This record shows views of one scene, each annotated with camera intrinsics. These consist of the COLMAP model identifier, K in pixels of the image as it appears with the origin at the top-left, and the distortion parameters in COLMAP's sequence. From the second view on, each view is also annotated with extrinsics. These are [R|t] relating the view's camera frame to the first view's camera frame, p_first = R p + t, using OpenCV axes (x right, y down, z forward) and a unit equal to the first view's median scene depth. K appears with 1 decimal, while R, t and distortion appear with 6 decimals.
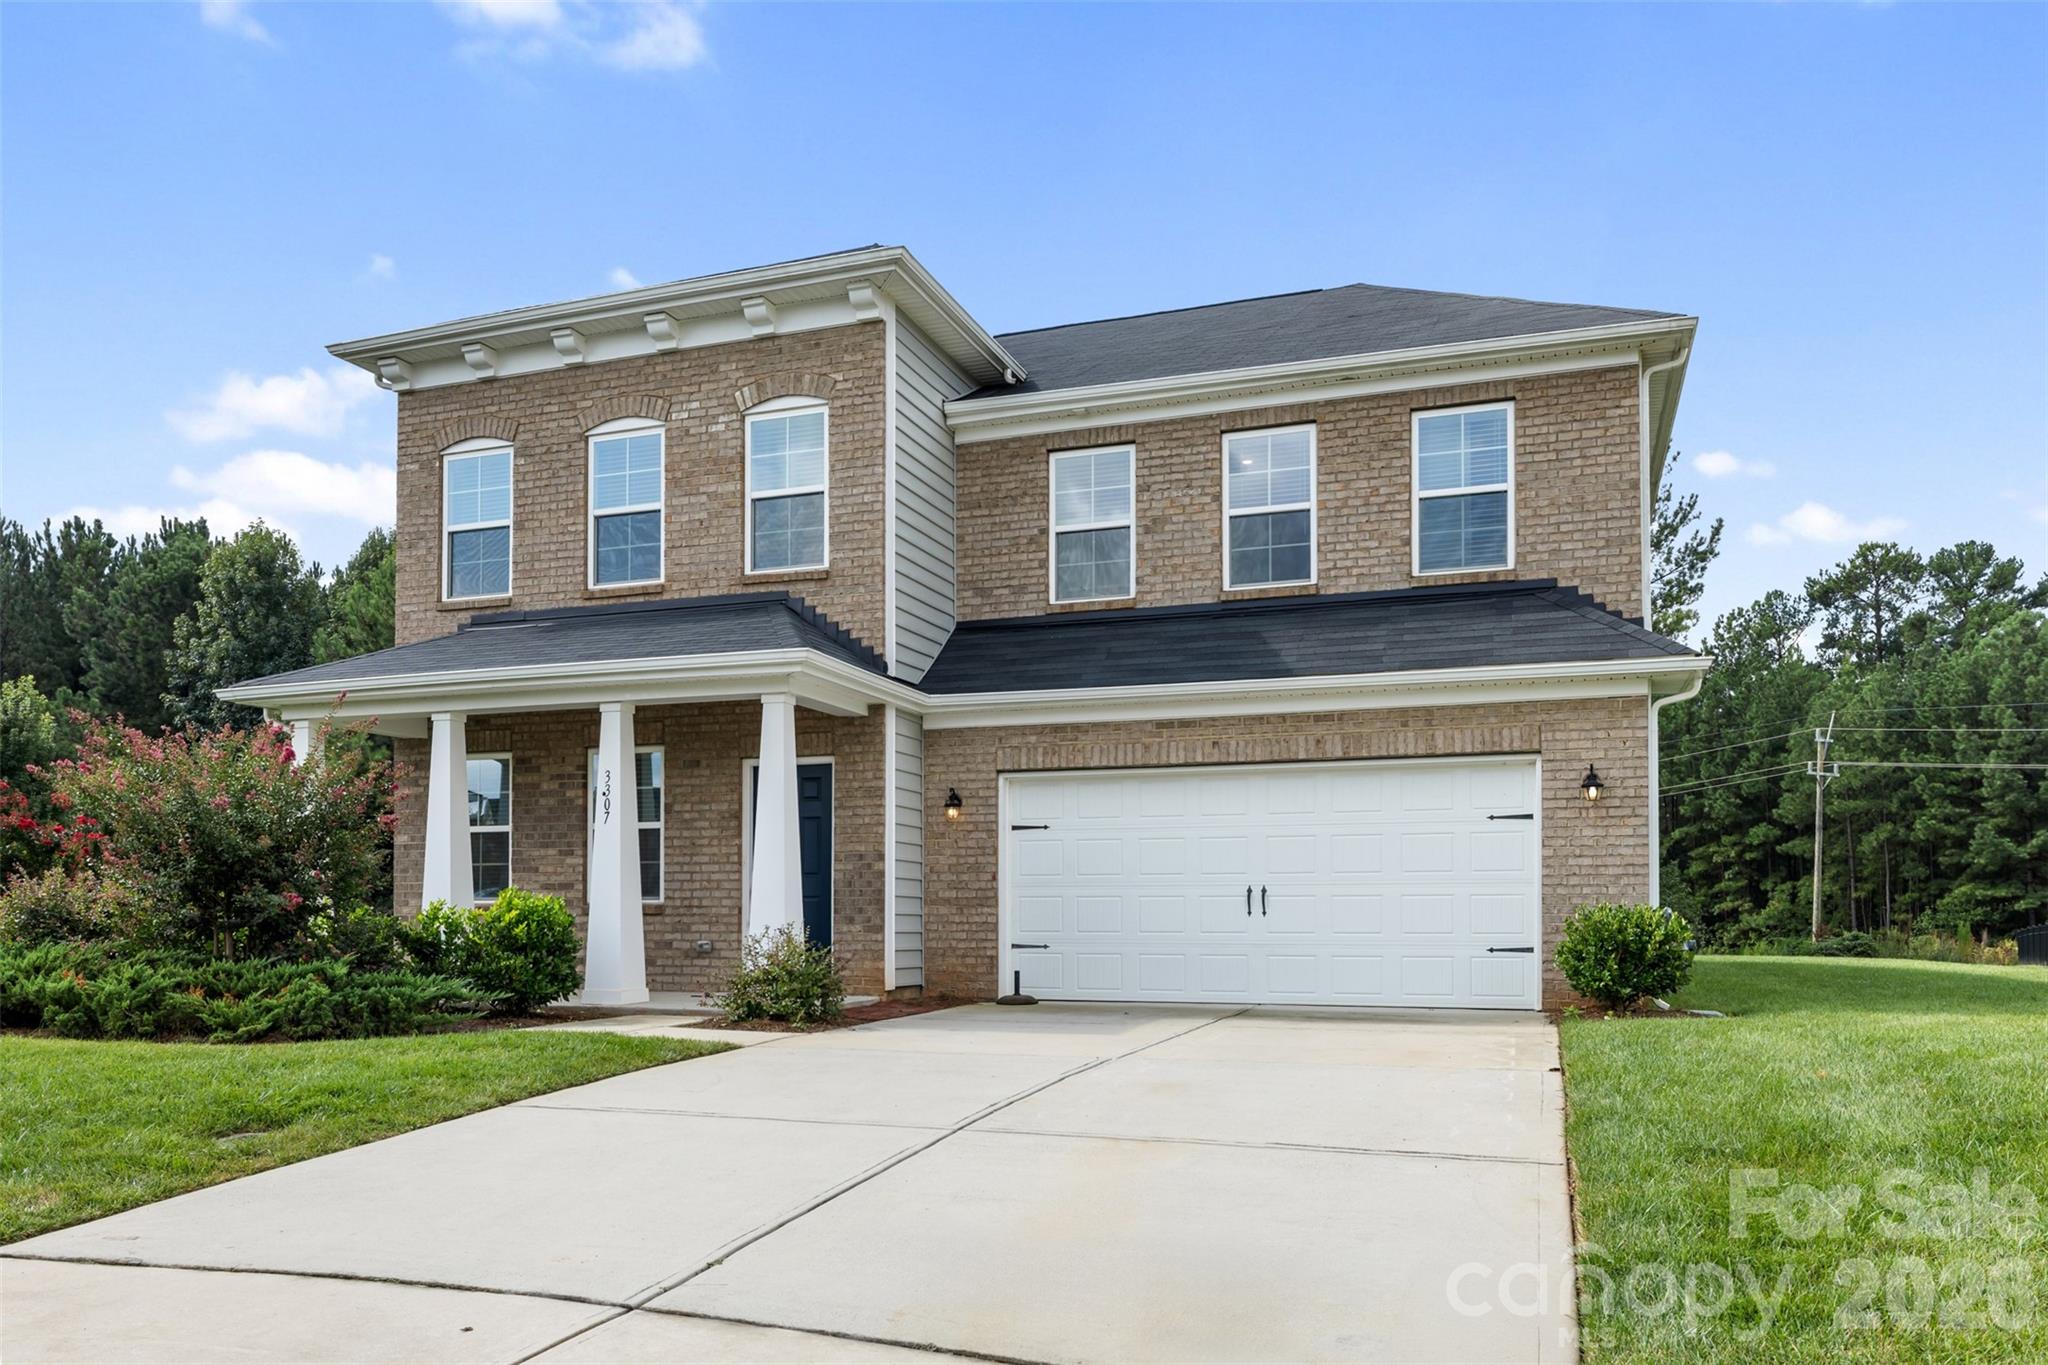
lens RADIAL K [[1454.9, 0, 1019.7], [0, 1454.9, 680.9], [0, 0, 1]] dist [0.001613, 0.000116]
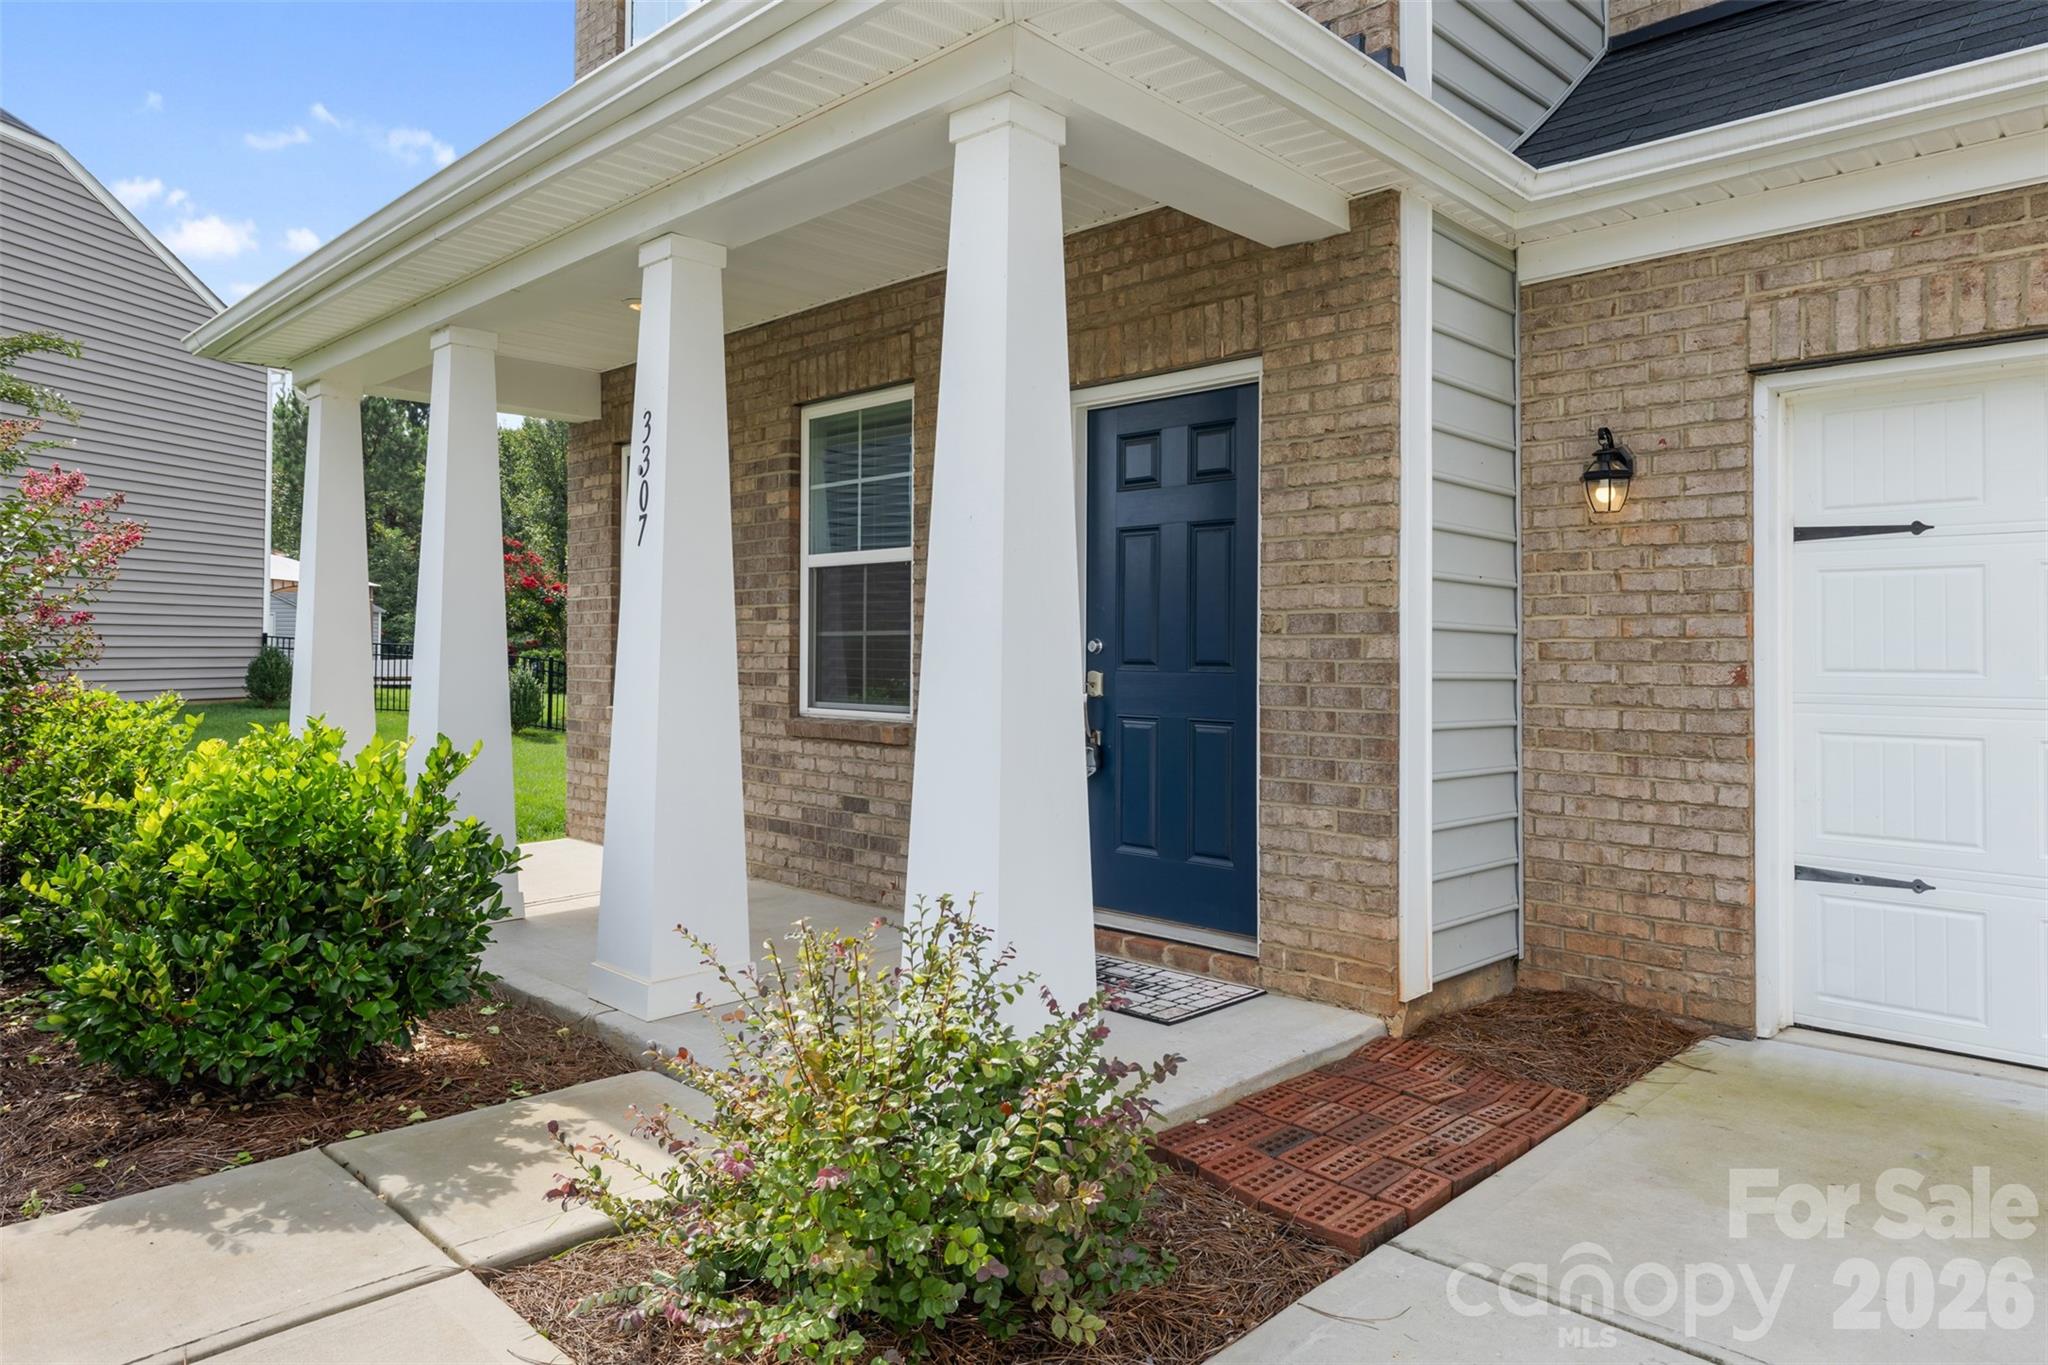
lens RADIAL K [[1303.4, 0, 981.6], [0, 1303.4, 653.2], [0, 0, 1]] dist [0.003214, -0.002144]
pose [[0.894331, 0.006388, -0.447359, -0.040266], [0.063925, 0.987815, 0.141900, 0.074080], [0.442815, -0.155503, 0.883025, 0.648195]]
